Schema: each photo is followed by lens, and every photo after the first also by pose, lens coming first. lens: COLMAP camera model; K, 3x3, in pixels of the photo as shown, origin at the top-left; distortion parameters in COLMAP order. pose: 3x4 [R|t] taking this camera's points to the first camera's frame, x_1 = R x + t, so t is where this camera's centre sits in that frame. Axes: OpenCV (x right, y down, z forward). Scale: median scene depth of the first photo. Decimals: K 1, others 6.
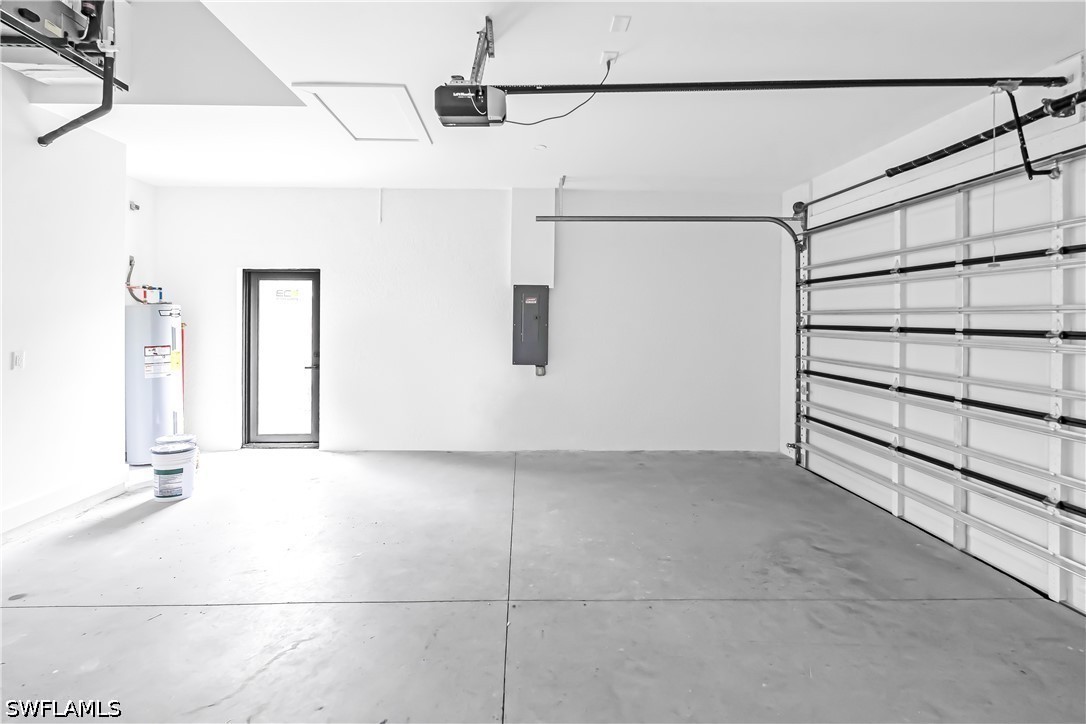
lens RADIAL K [[501.3, 0, 539.9], [0, 501.3, 304.8], [0, 0, 1]] dist [0.000823, 0.000648]
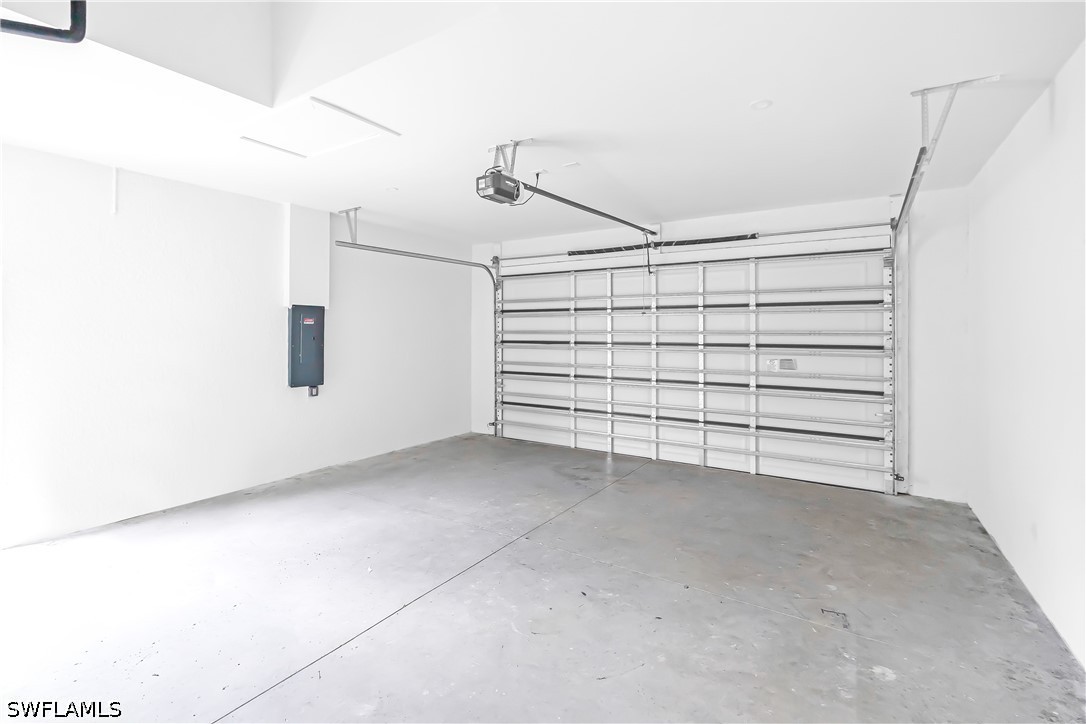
lens RADIAL K [[496.3, 0, 541.8], [0, 496.3, 312.6], [0, 0, 1]] dist [-0.000753, -0.000015]
pose [[0.569814, 0.025619, 0.821374, -0.602961], [-0.017976, 0.999663, -0.018709, -0.016421], [-0.821577, -0.004105, 0.570082, 0.066947]]
